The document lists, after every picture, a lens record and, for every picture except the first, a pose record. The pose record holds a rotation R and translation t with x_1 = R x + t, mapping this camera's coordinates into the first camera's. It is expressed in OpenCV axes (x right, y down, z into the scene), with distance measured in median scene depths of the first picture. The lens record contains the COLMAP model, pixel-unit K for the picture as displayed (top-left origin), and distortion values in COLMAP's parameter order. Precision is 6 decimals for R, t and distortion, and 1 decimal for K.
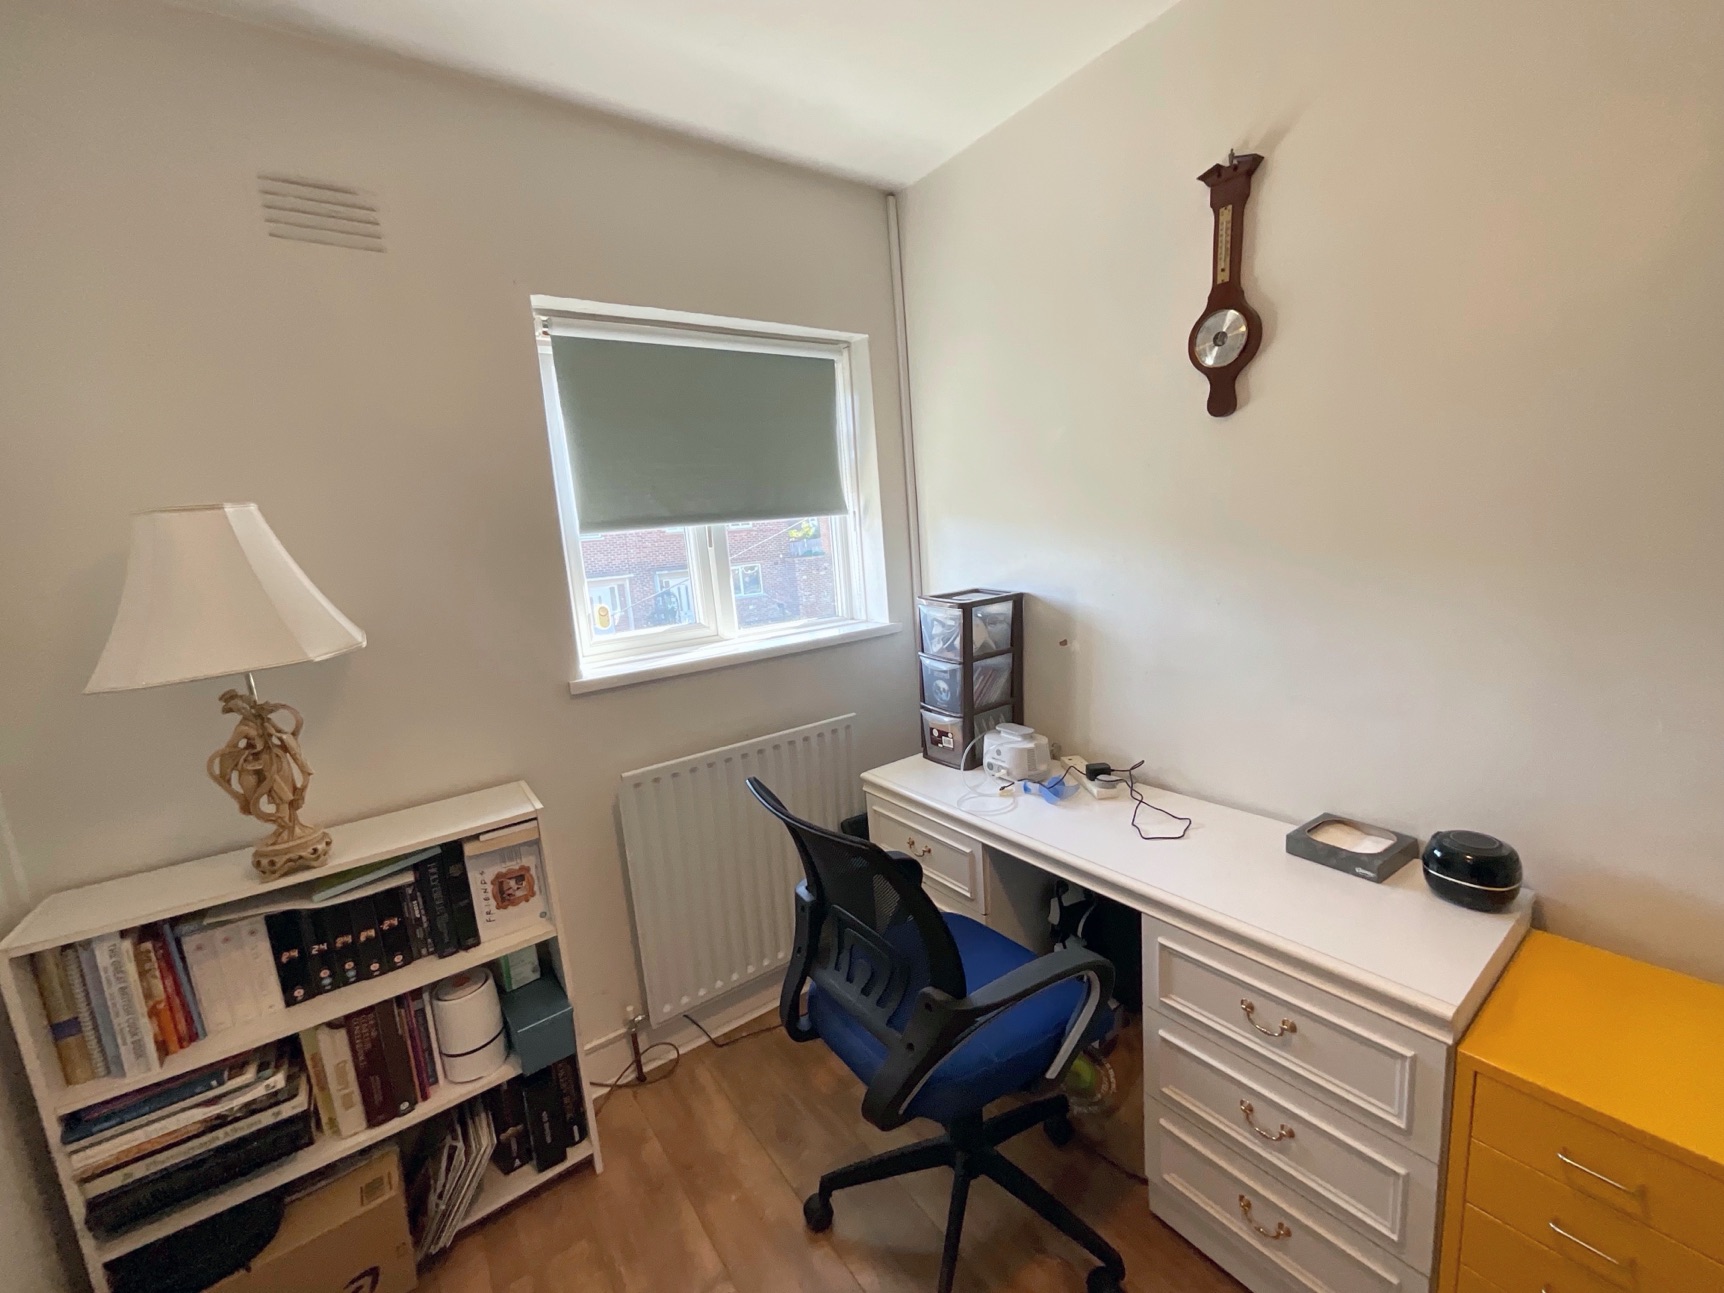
lens RADIAL K [[700.1, 0, 861.1], [0, 700.1, 645.6], [0, 0, 1]] dist [-0.002522, 0.001282]
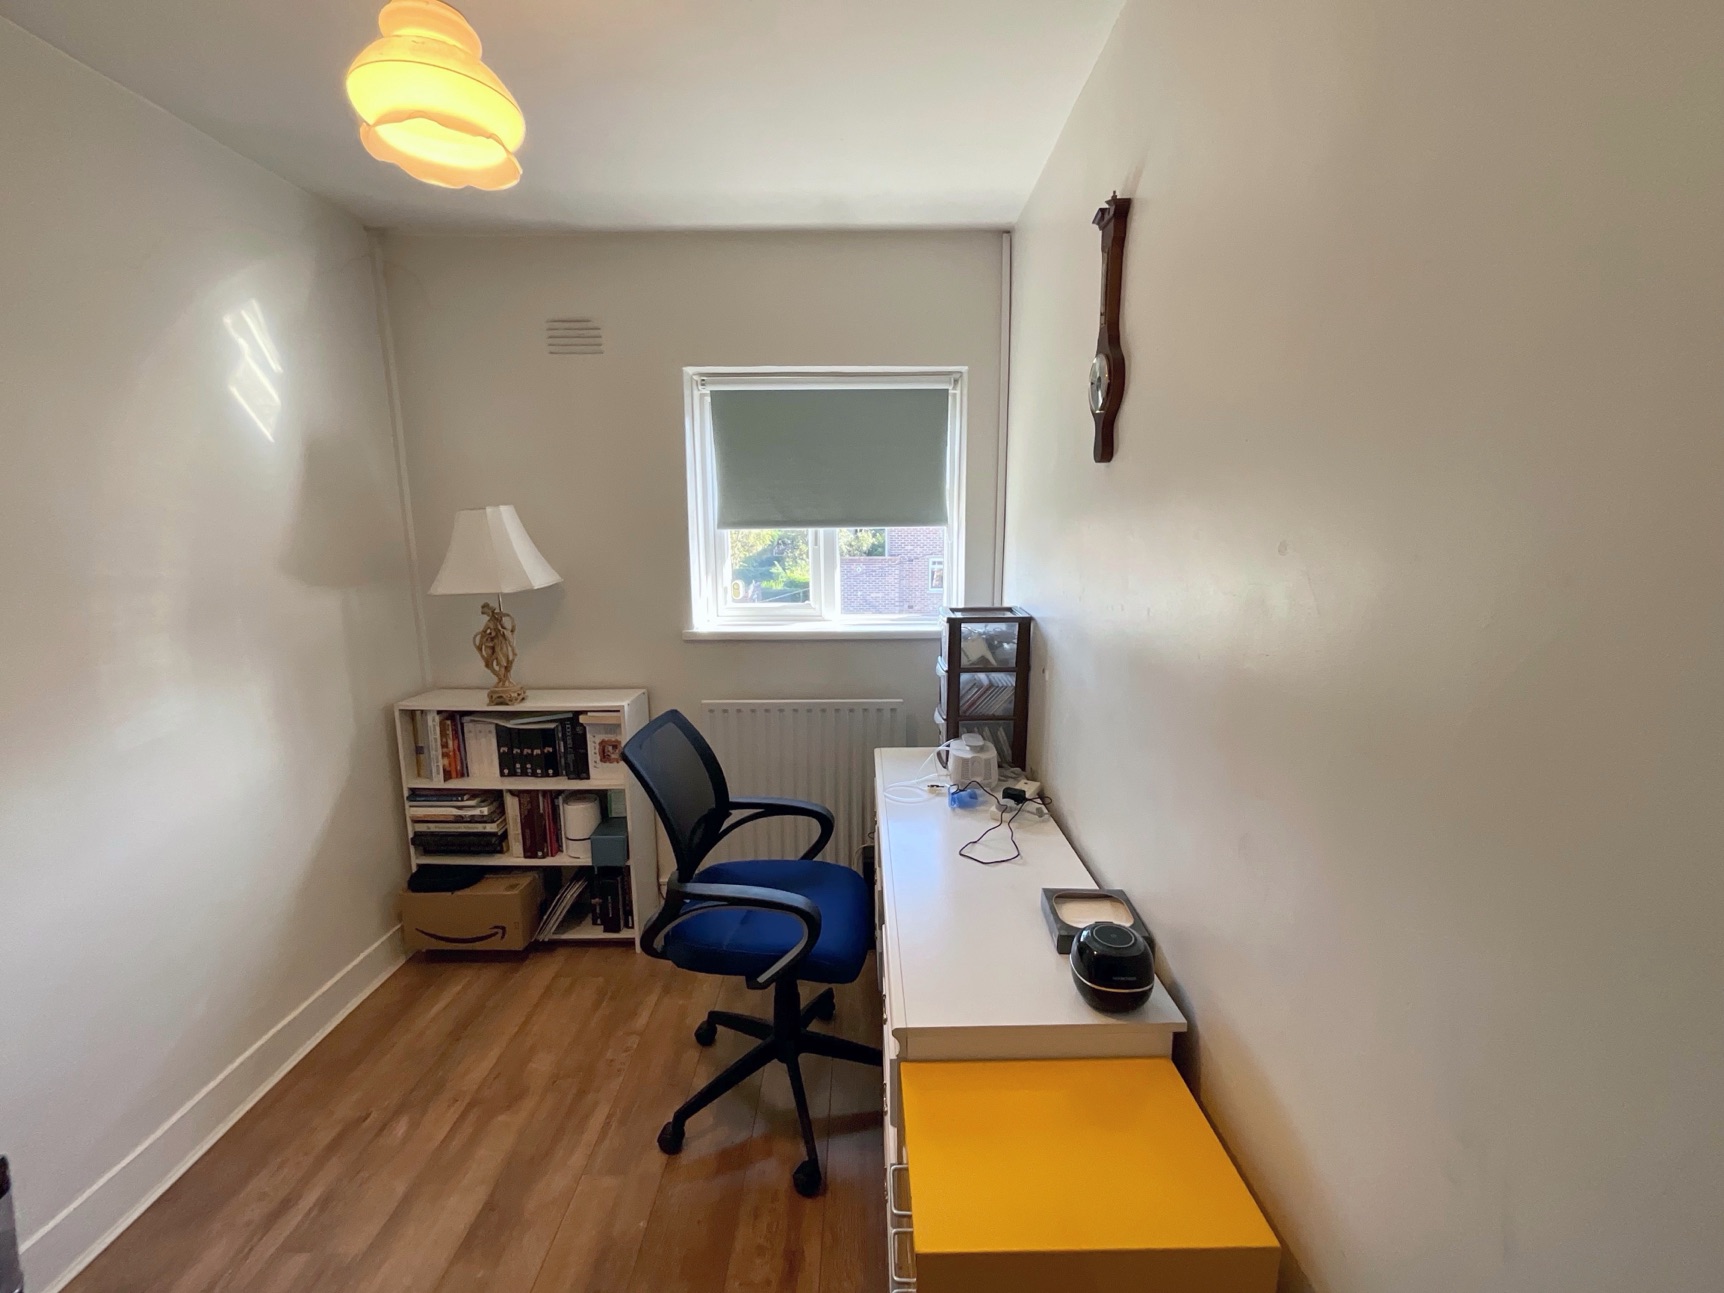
lens RADIAL K [[700.1, 0, 861.1], [0, 700.1, 645.6], [0, 0, 1]] dist [-0.002522, 0.001282]
pose [[0.803583, 0.167954, -0.571004, 0.919153], [-0.153451, 0.985390, 0.073887, -0.105933], [0.575071, 0.028247, 0.817616, 0.022668]]
